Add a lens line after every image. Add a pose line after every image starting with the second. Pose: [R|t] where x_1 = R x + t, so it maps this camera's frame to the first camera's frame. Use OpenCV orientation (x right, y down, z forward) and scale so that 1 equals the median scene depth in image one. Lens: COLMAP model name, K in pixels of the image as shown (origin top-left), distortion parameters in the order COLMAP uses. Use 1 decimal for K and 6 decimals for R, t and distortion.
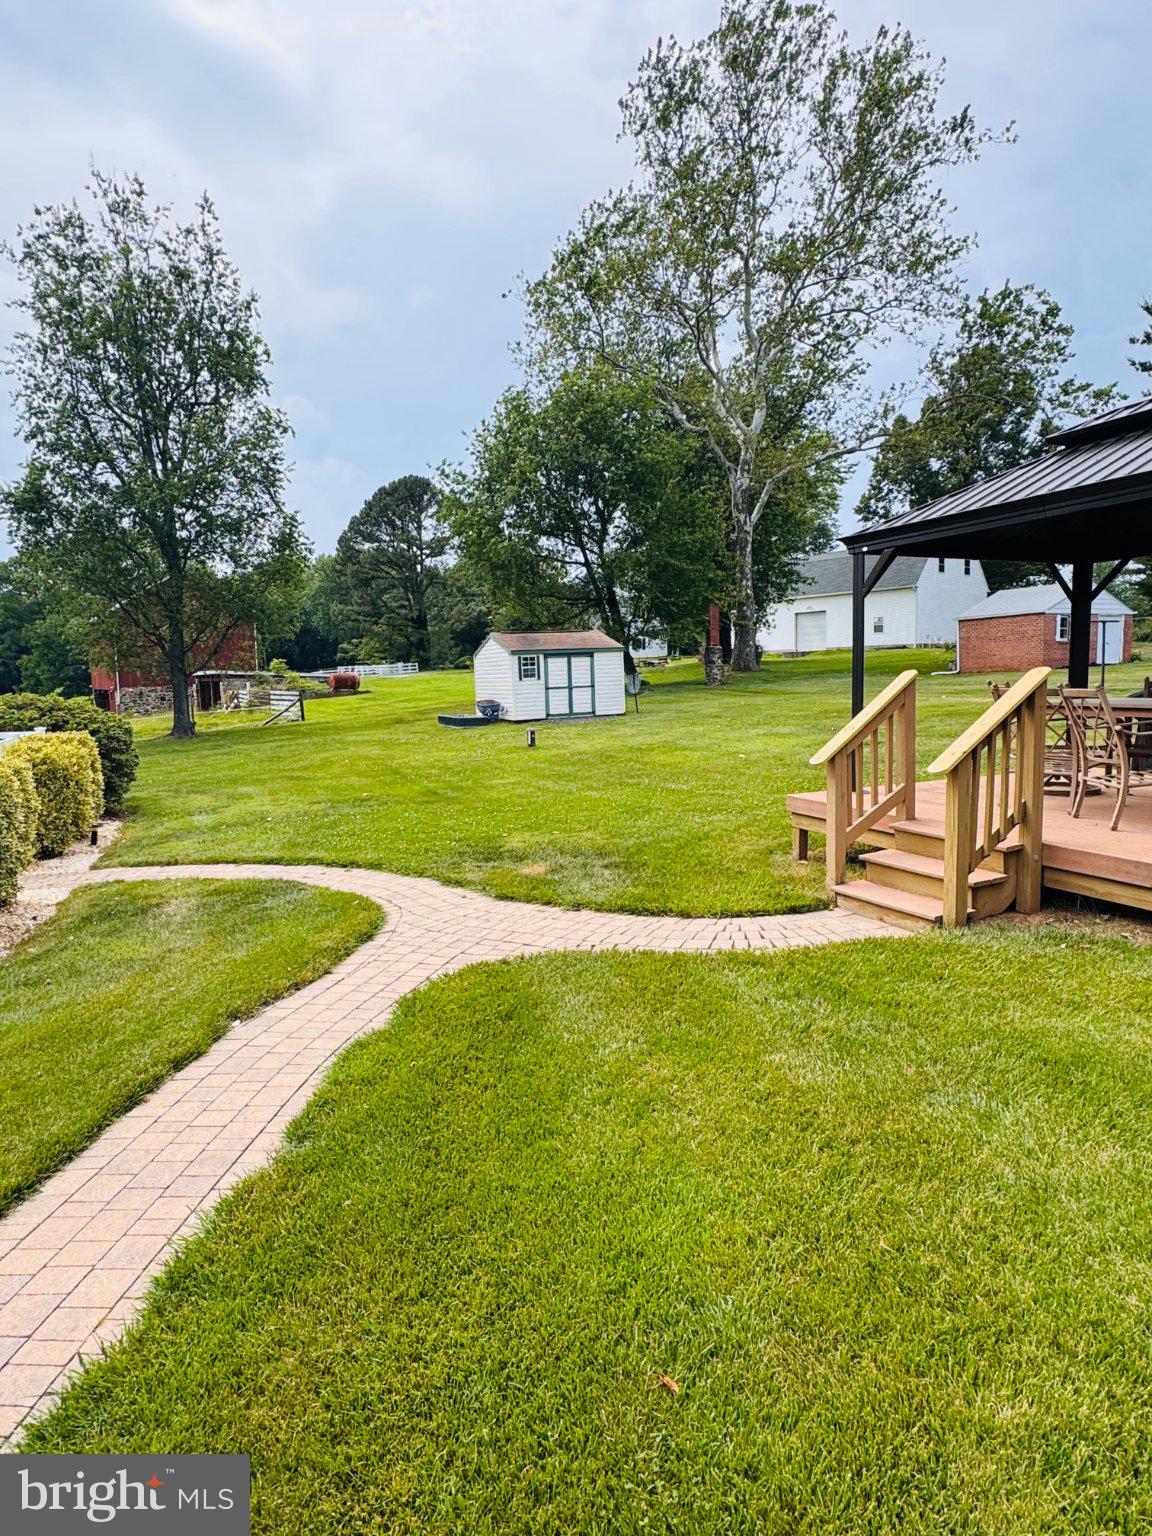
lens RADIAL K [[873.2, 0, 570.5], [0, 873.2, 766.0], [0, 0, 1]] dist [0.001717, 0.001858]
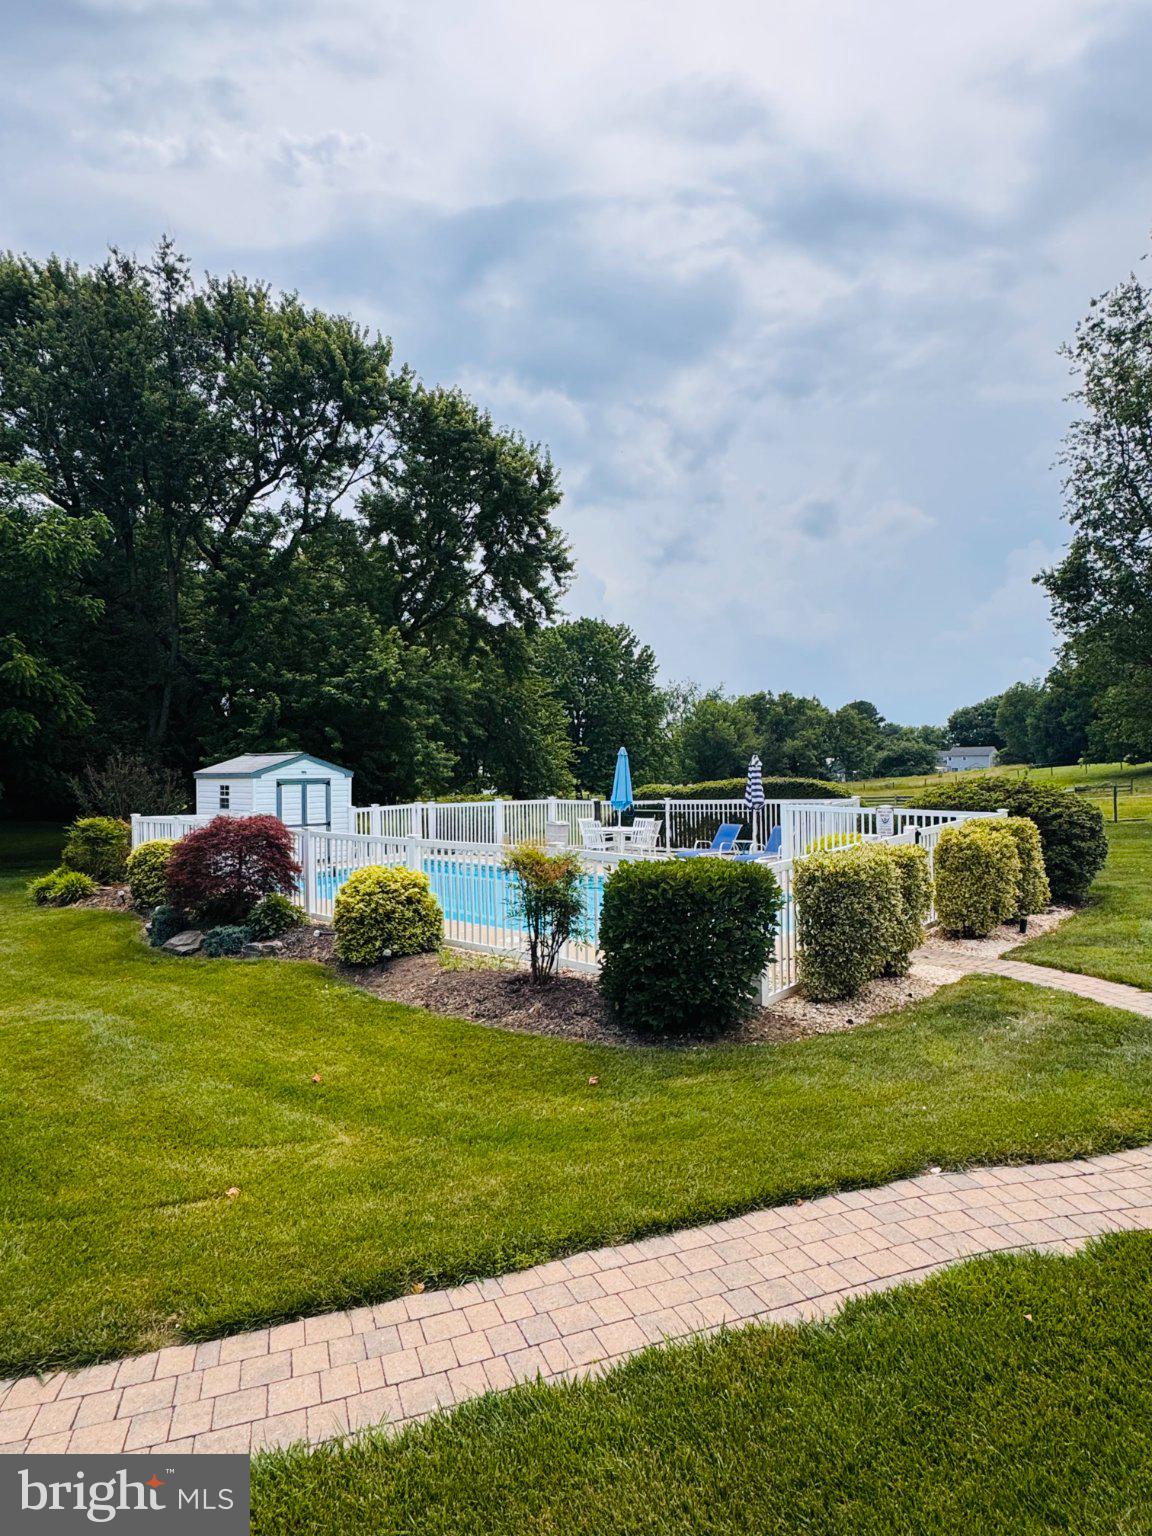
lens RADIAL K [[873.2, 0, 570.5], [0, 873.2, 766.0], [0, 0, 1]] dist [0.001717, 0.001858]
pose [[0.444348, 0.021173, -0.895604, 0.115978], [-0.084142, 0.996288, -0.018194, -0.037956], [0.891894, 0.083442, 0.444480, 0.077009]]
